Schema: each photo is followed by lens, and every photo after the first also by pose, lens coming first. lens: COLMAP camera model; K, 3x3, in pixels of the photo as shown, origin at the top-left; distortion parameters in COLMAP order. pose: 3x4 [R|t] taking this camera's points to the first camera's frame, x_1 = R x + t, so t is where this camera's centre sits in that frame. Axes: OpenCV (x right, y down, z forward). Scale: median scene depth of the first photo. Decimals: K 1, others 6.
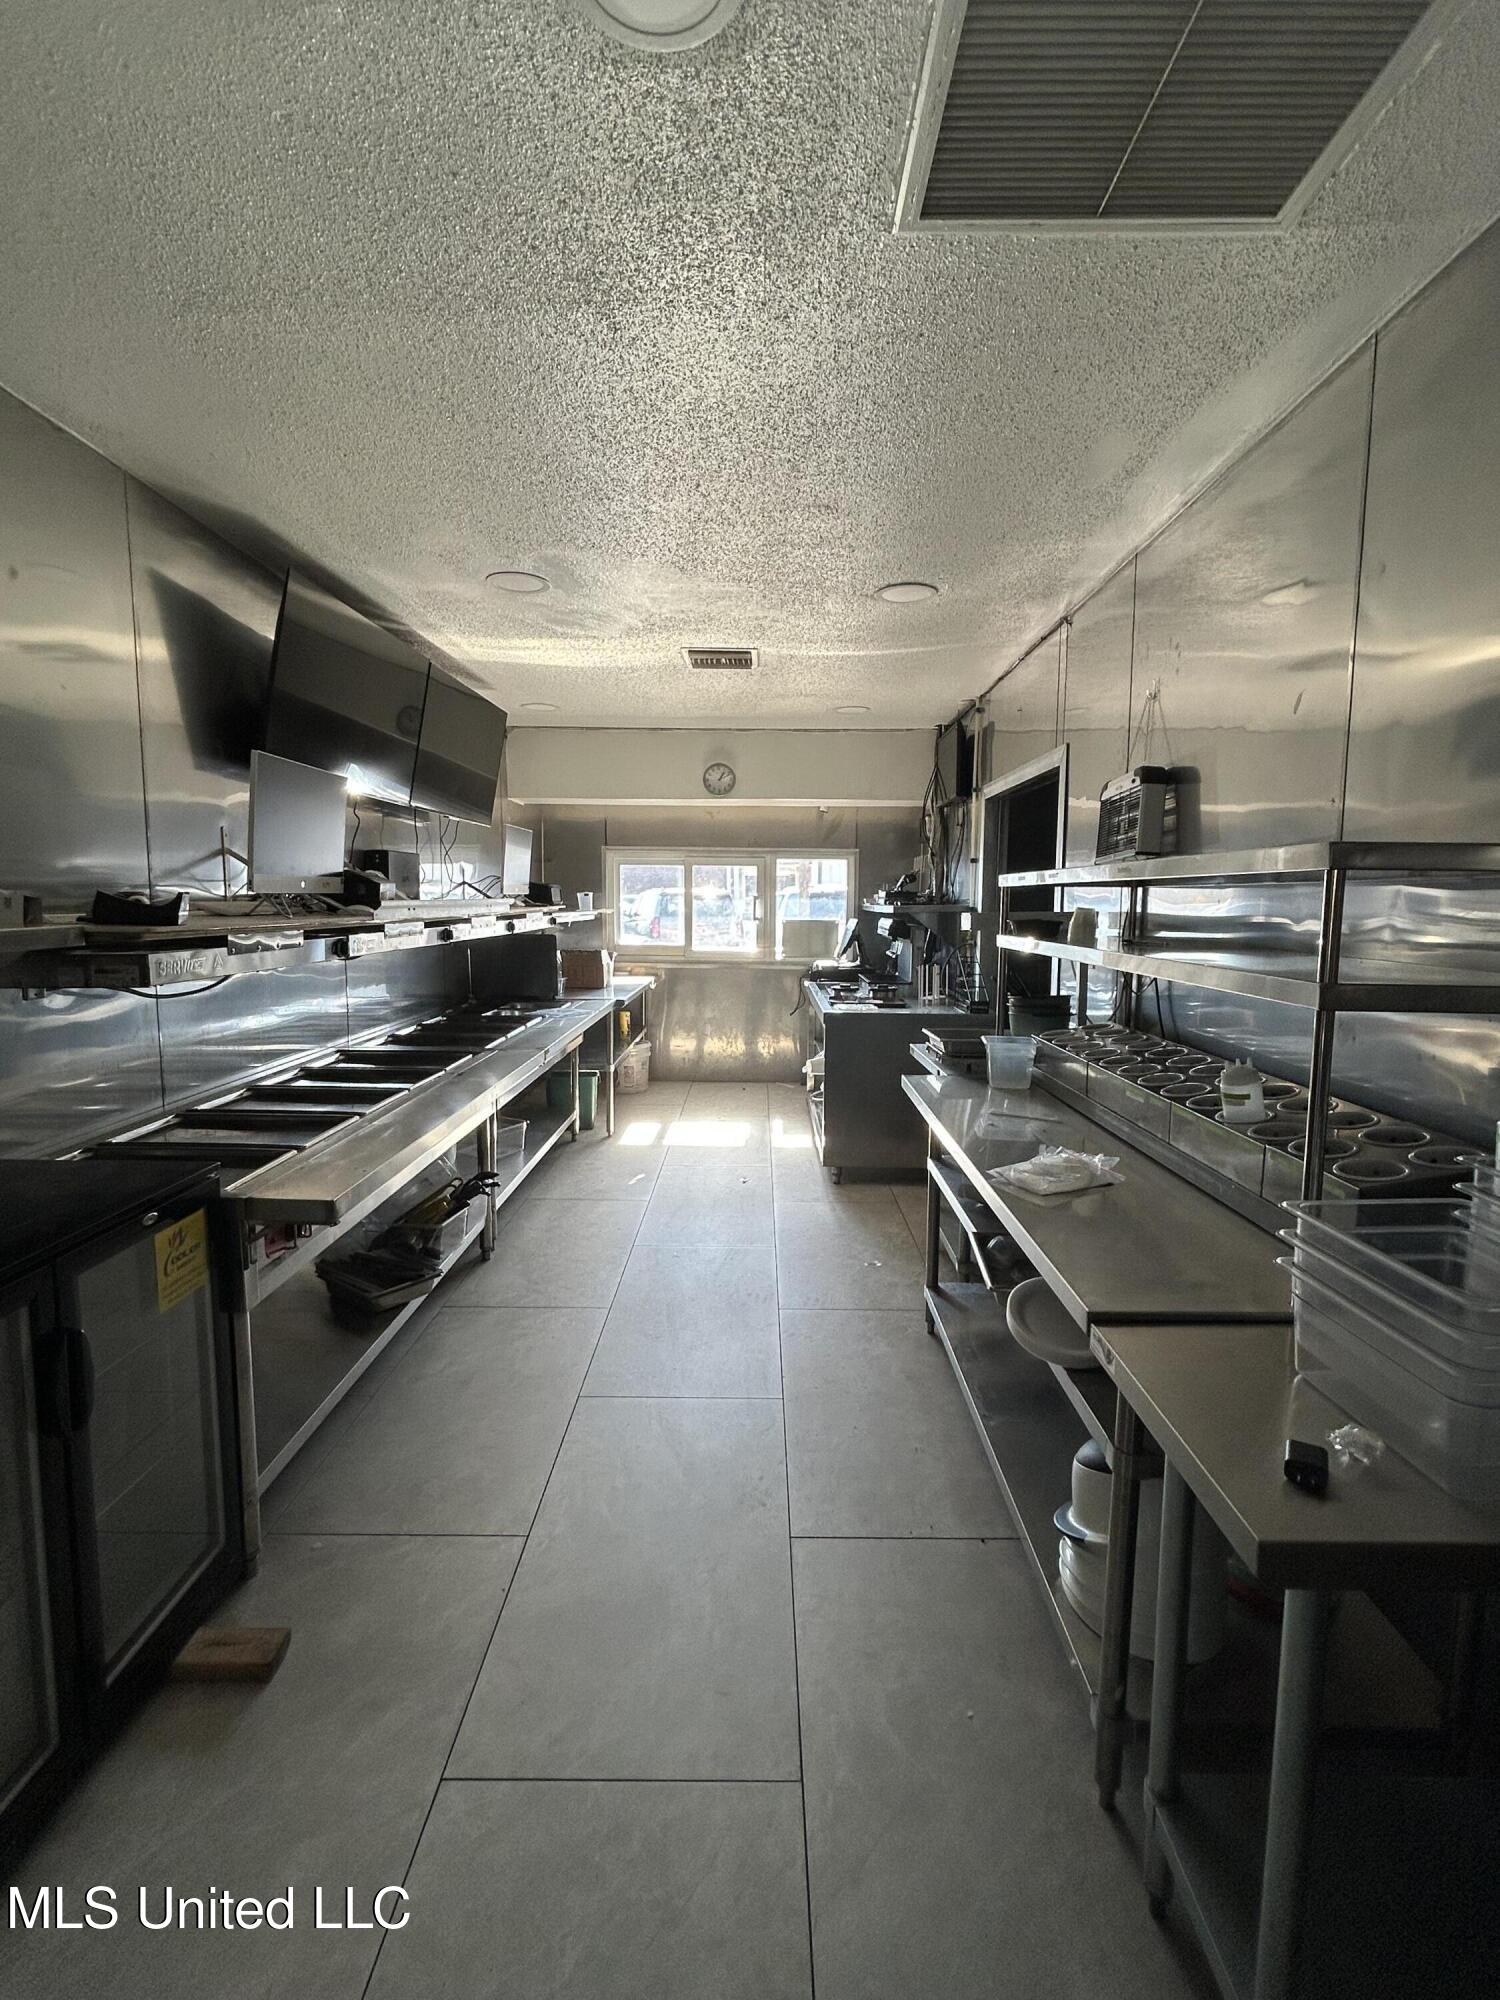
lens RADIAL K [[933.2, 0, 748.0], [0, 933.2, 998.1], [0, 0, 1]] dist [0.000229, 0.000206]
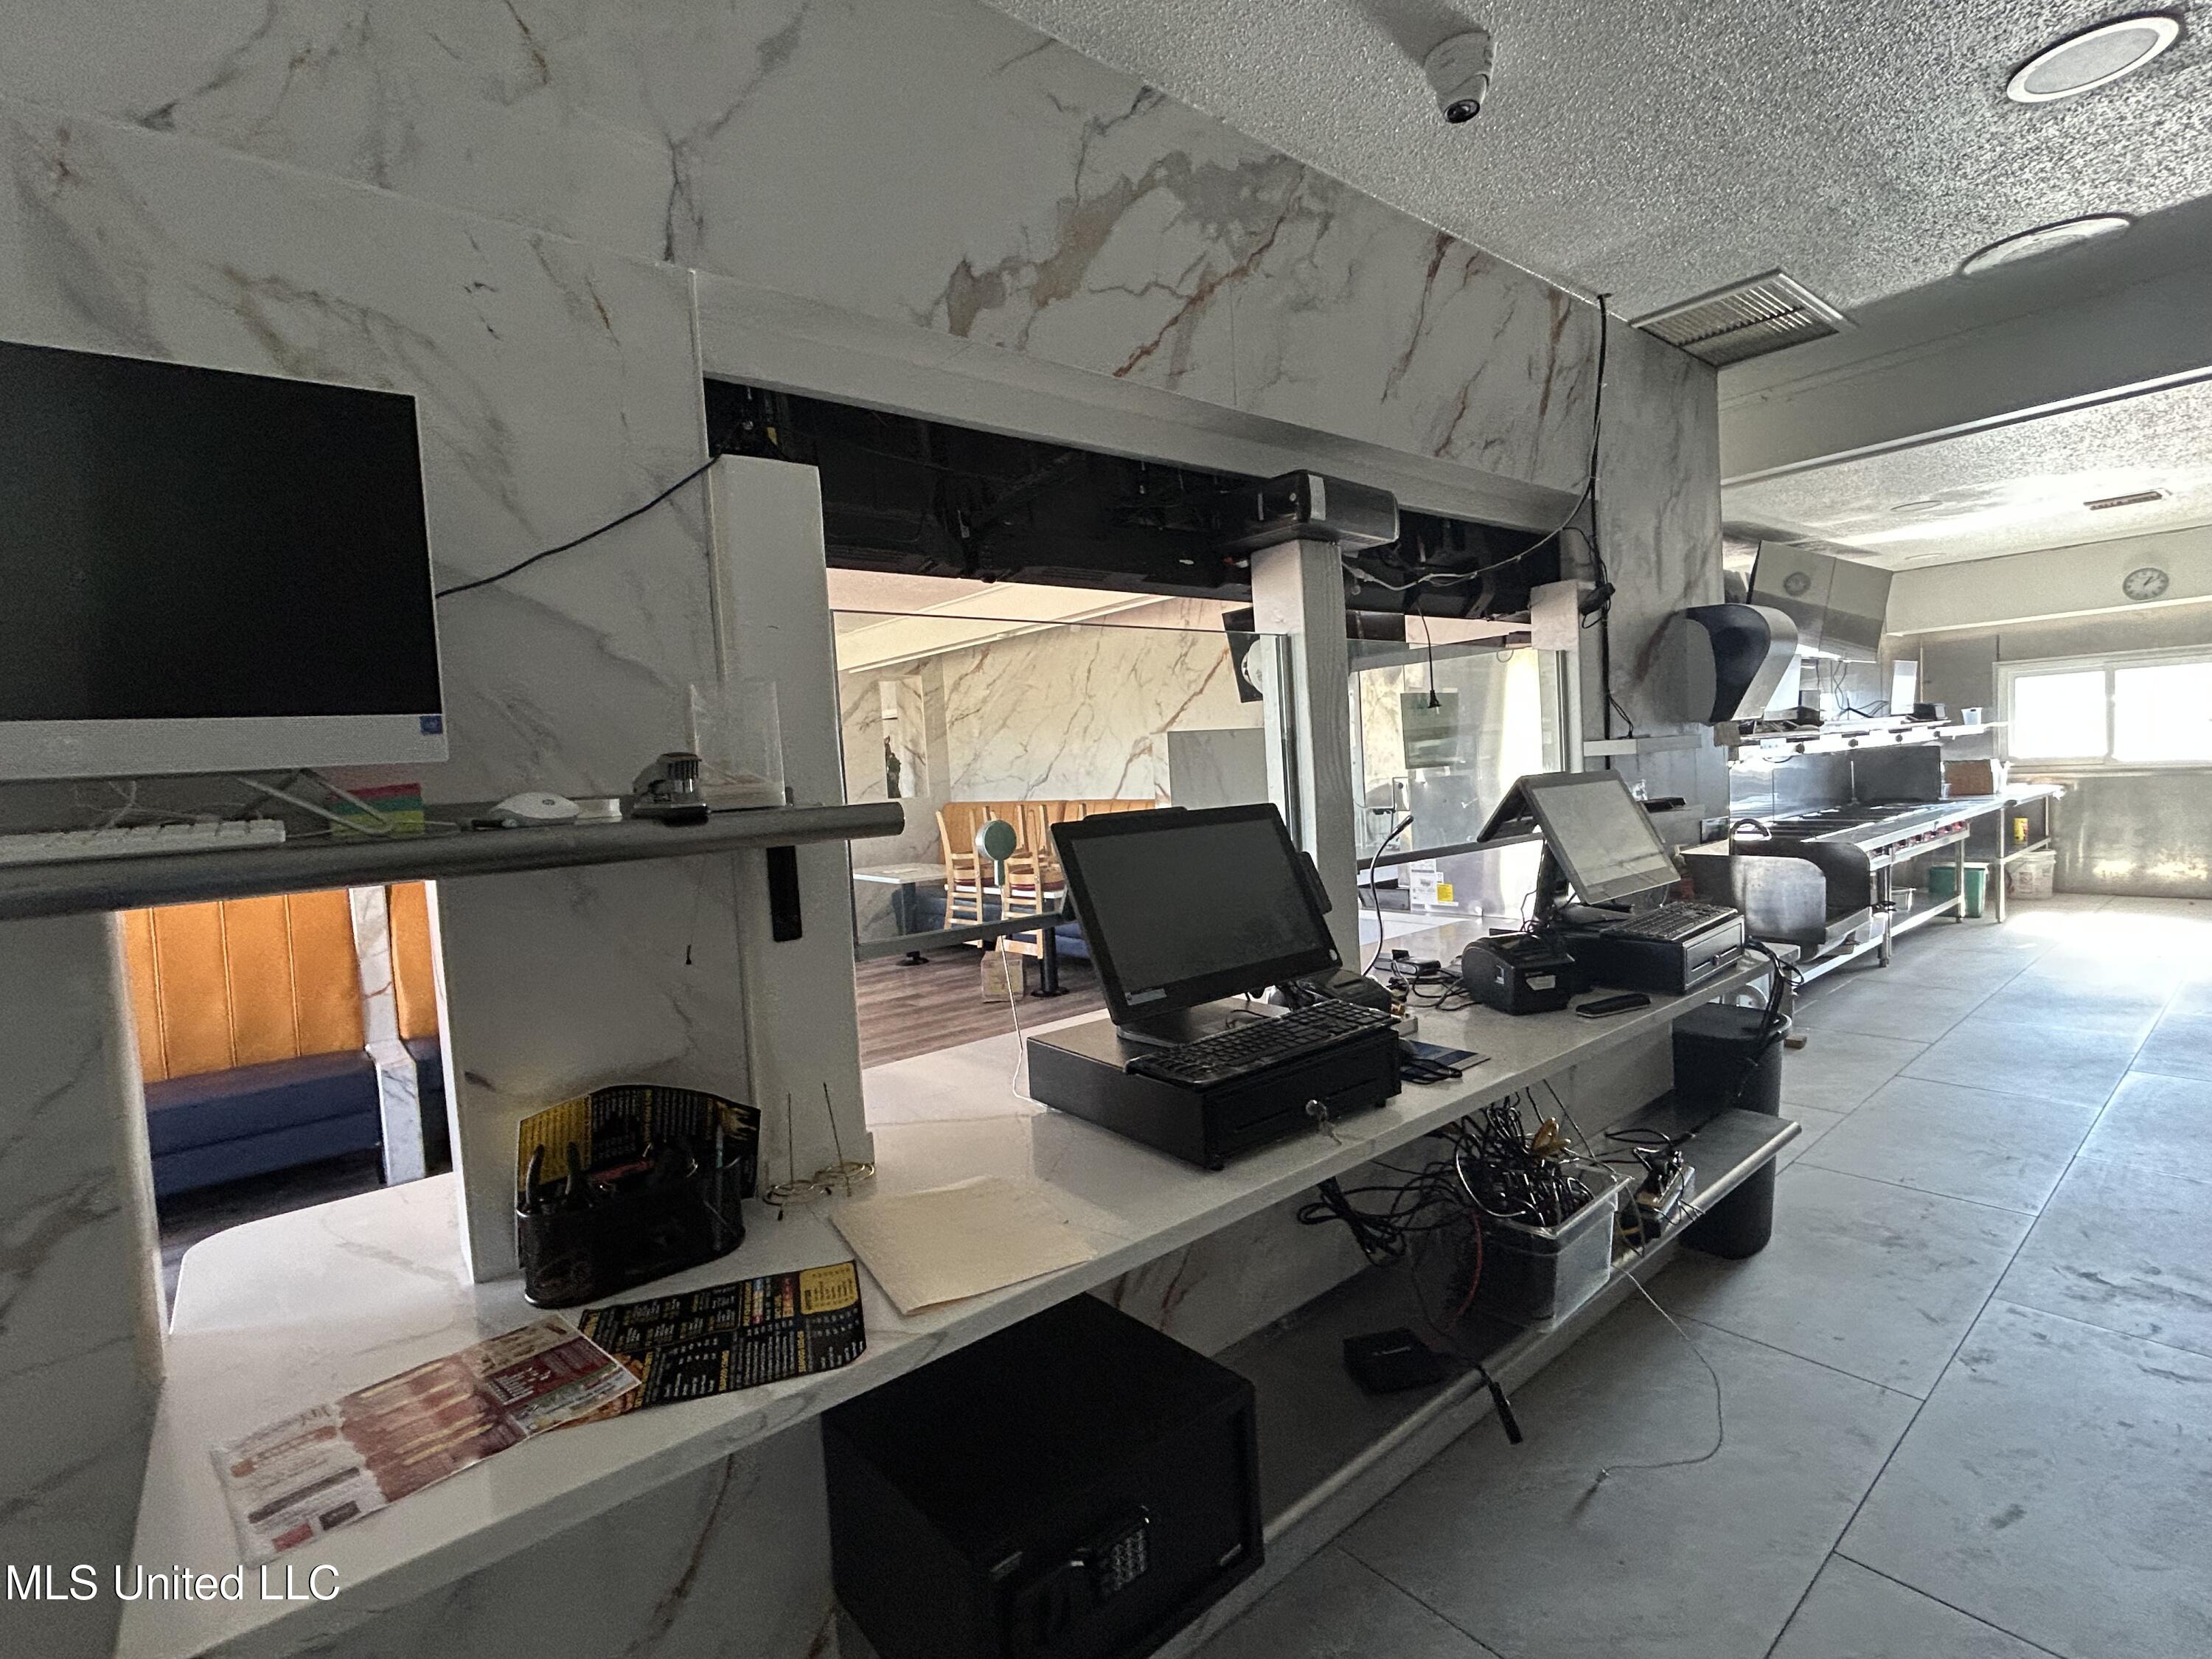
lens RADIAL K [[1032.1, 0, 1097.8], [0, 1032.1, 817.7], [0, 0, 1]] dist [0.000229, 0.000206]
pose [[0.640185, -0.005133, -0.768204, 0.105413], [-0.021474, 0.999467, -0.024573, 0.071175], [0.767921, 0.032228, 0.639734, -0.597460]]
